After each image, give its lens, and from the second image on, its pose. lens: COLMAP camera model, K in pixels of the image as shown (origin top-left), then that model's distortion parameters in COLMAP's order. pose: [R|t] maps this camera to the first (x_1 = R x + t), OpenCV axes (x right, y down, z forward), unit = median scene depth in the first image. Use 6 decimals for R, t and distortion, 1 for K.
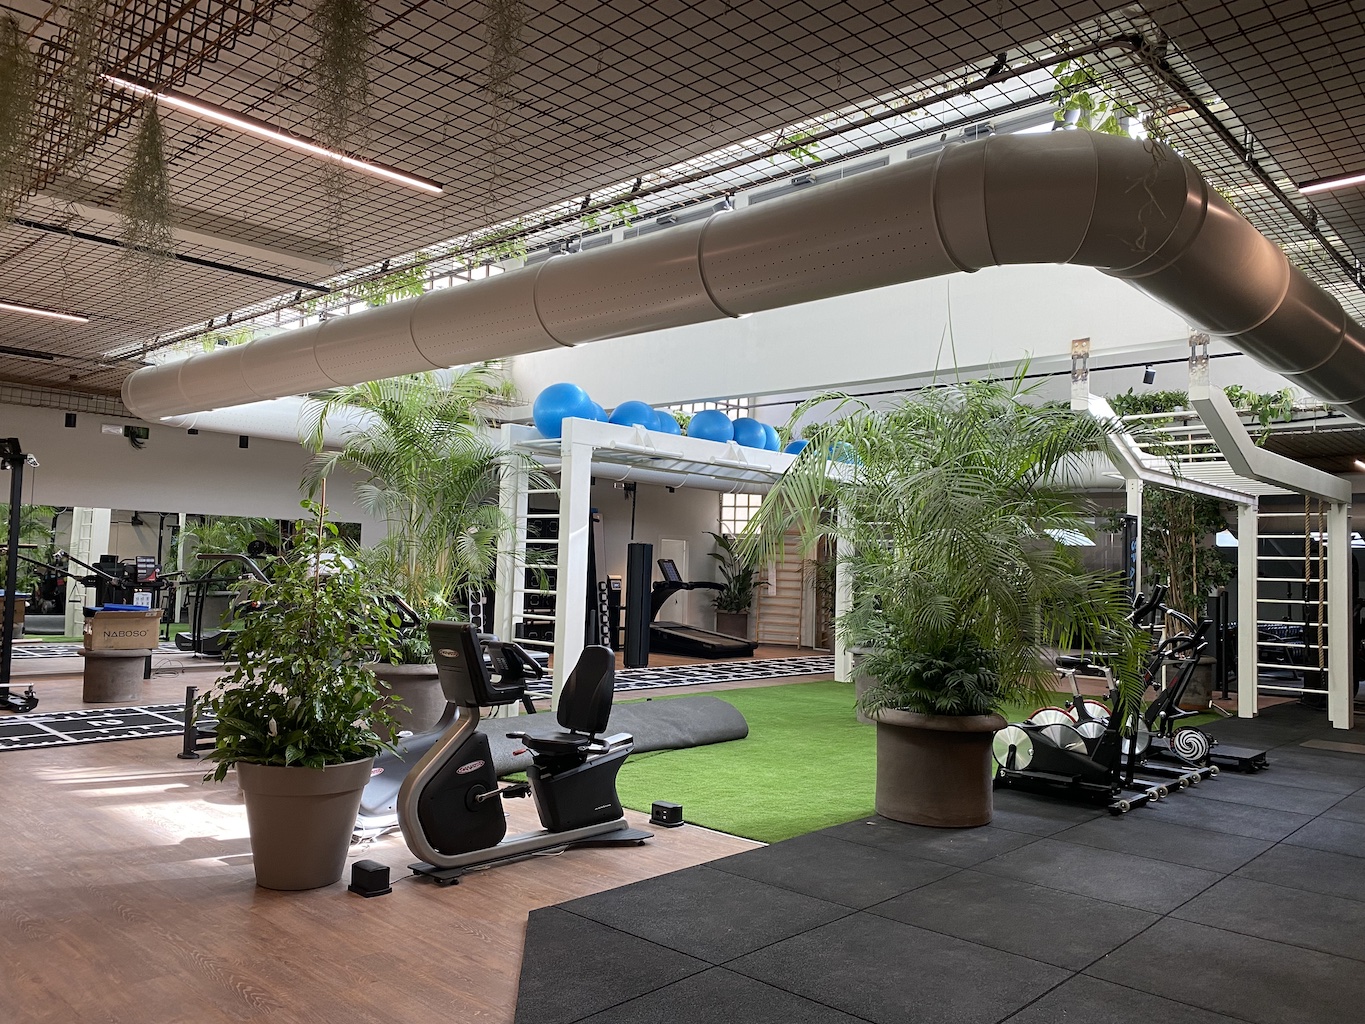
lens RADIAL K [[1038.3, 0, 681.1], [0, 1038.3, 532.4], [0, 0, 1]] dist [0.109982, -0.222911]
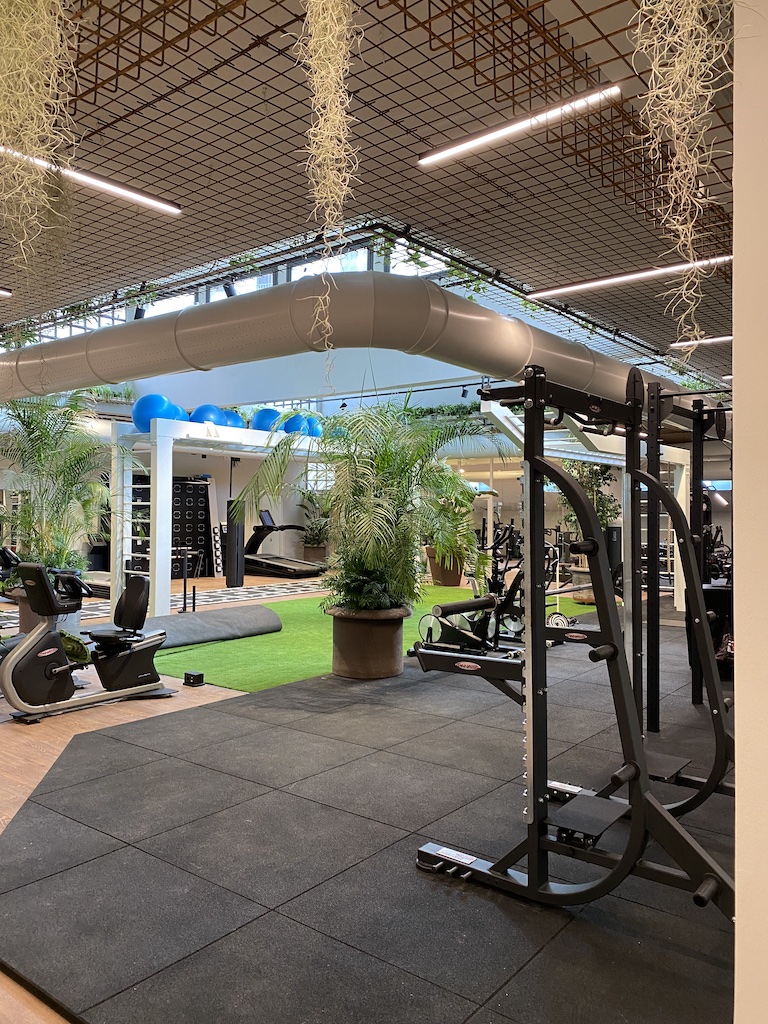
lens RADIAL K [[780.4, 0, 384.0], [0, 780.4, 512.0], [0, 0, 1]] dist [-0.000884, 0.002750]
pose [[0.996310, -0.026847, 0.081516, 0.185507], [0.023837, 0.999006, 0.037678, -0.020993], [-0.082446, -0.035595, 0.995960, -0.193761]]
